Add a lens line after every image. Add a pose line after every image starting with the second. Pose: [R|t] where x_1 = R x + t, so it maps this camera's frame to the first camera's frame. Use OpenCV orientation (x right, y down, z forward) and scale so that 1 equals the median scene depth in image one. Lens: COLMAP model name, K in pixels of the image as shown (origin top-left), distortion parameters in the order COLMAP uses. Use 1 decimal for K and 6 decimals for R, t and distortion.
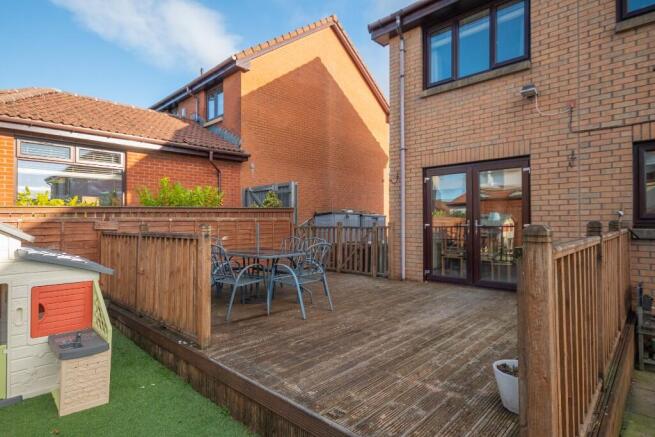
lens RADIAL K [[350.6, 0, 327.5], [0, 350.6, 218.5], [0, 0, 1]] dist [-0.000067, 0.000103]
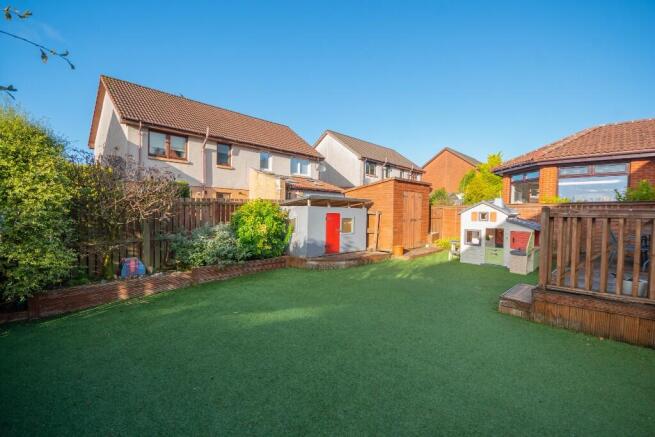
lens RADIAL K [[294.9, 0, 327.5], [0, 294.9, 218.5], [0, 0, 1]] dist [-0.000774, -0.000223]
pose [[-0.002229, 0.024937, -0.999687, 0.668464], [-0.008332, 0.999654, 0.024955, 0.015993], [0.999963, 0.008385, -0.002021, -0.216003]]
